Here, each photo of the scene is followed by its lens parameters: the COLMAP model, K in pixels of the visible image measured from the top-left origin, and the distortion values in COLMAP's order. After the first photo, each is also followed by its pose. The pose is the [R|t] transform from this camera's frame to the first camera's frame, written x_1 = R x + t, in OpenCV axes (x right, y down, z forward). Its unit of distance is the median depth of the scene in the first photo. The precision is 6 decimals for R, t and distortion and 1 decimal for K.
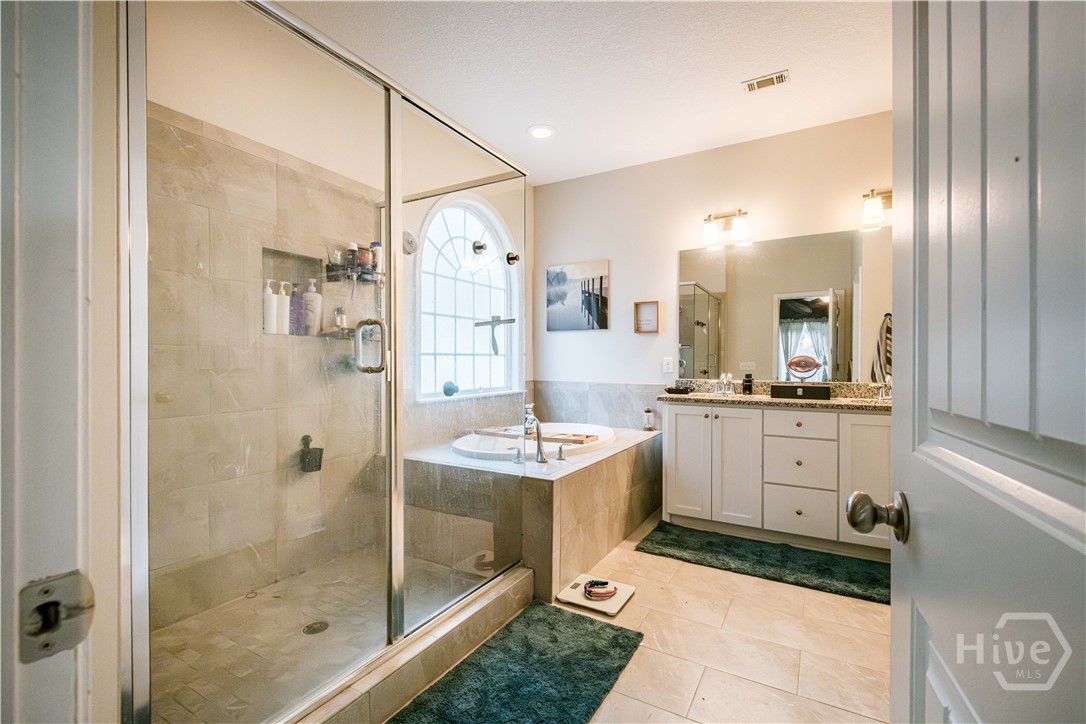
lens RADIAL K [[478.1, 0, 543.0], [0, 478.1, 362.0], [0, 0, 1]] dist [-0.000920, -0.000061]
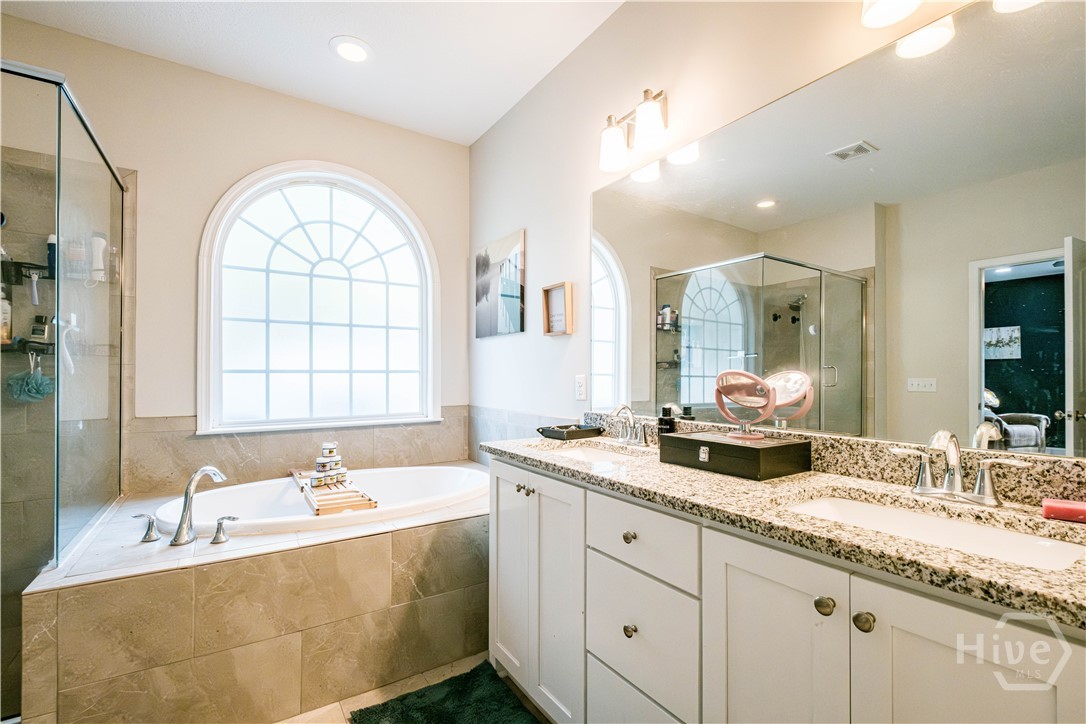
lens RADIAL K [[483.9, 0, 544.1], [0, 483.9, 370.2], [0, 0, 1]] dist [0.003046, 0.000105]
pose [[0.898489, -0.005831, -0.438957, 0.484281], [0.000628, 0.999928, -0.011999, -0.007591], [0.438996, 0.010506, 0.898428, 0.432727]]
